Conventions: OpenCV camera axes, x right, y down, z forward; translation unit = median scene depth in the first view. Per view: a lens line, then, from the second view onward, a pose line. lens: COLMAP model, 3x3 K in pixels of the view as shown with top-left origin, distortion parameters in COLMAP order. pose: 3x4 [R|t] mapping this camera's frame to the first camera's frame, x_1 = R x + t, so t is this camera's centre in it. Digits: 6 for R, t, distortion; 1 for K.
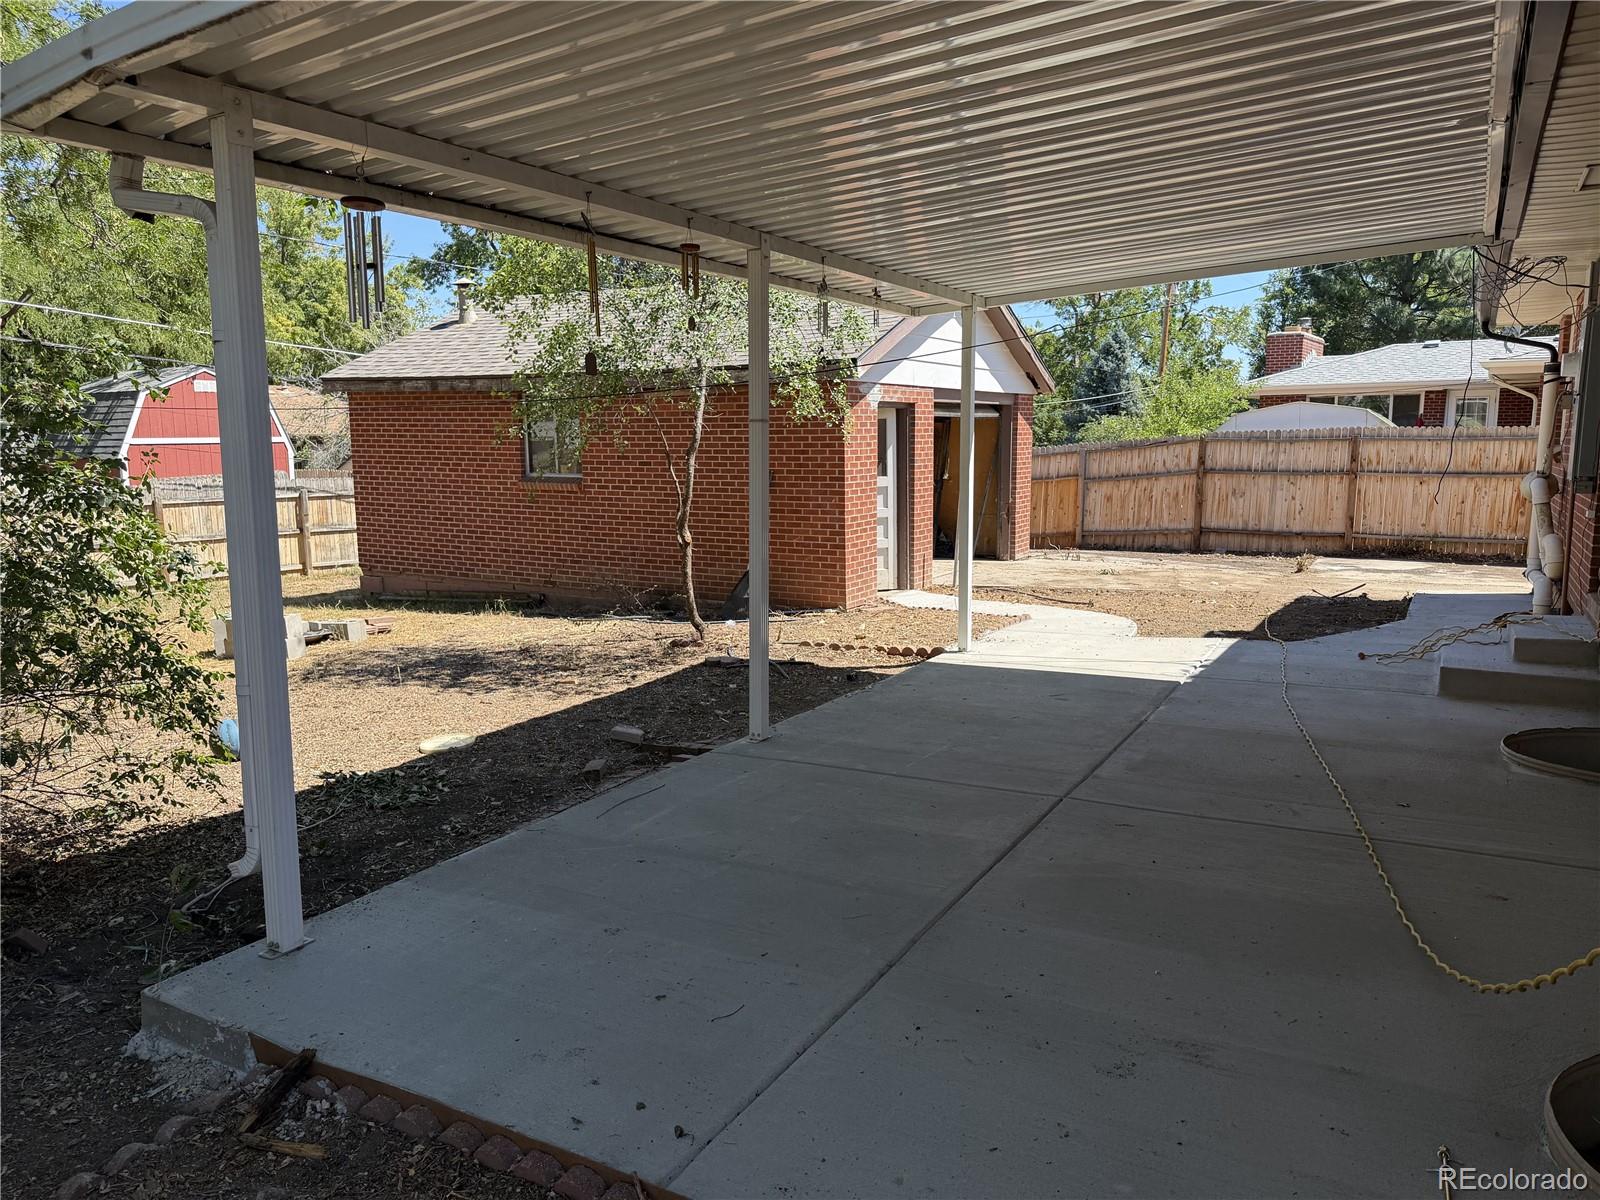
lens RADIAL K [[1122.9, 0, 800.7], [0, 1122.9, 606.9], [0, 0, 1]] dist [0.061286, -0.093499]
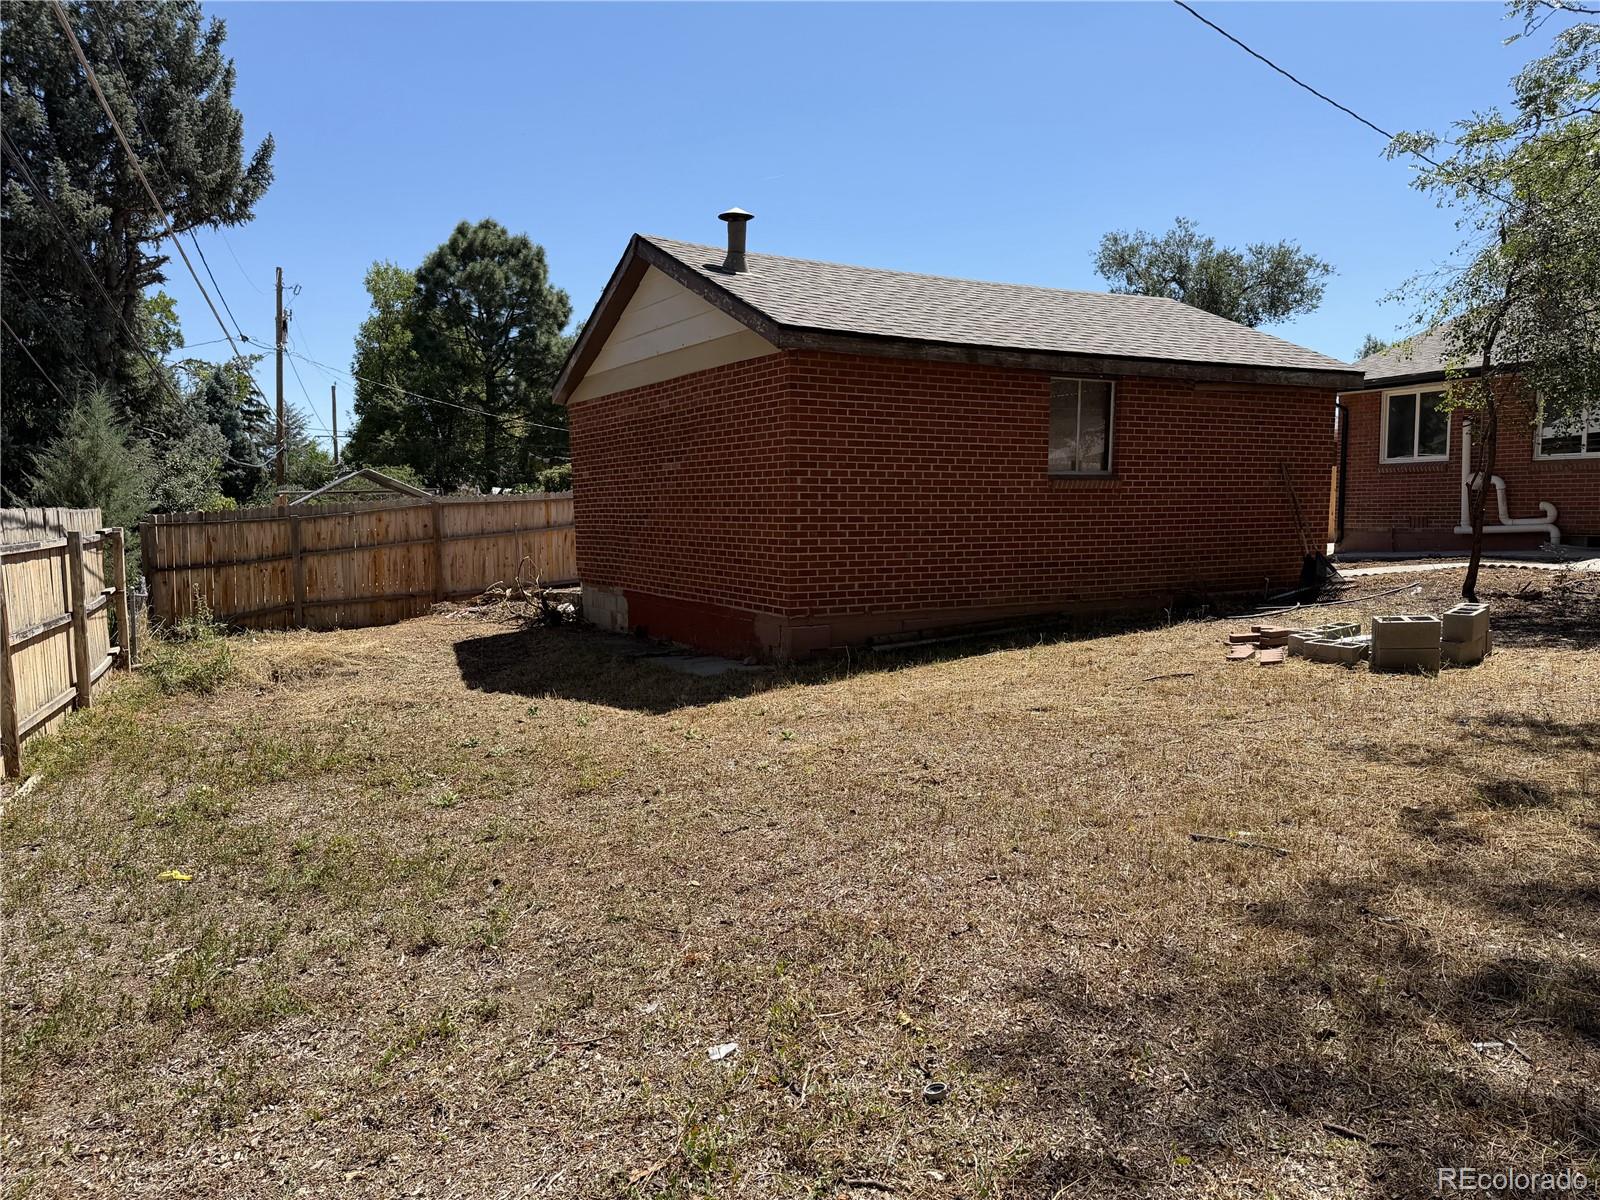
lens RADIAL K [[1122.9, 0, 800.7], [0, 1122.9, 606.9], [0, 0, 1]] dist [0.061286, -0.093499]
pose [[0.504479, -0.081958, 0.859525, -1.050509], [0.138696, 0.990249, 0.013019, -0.053332], [-0.852211, 0.112645, 0.510928, 0.725023]]
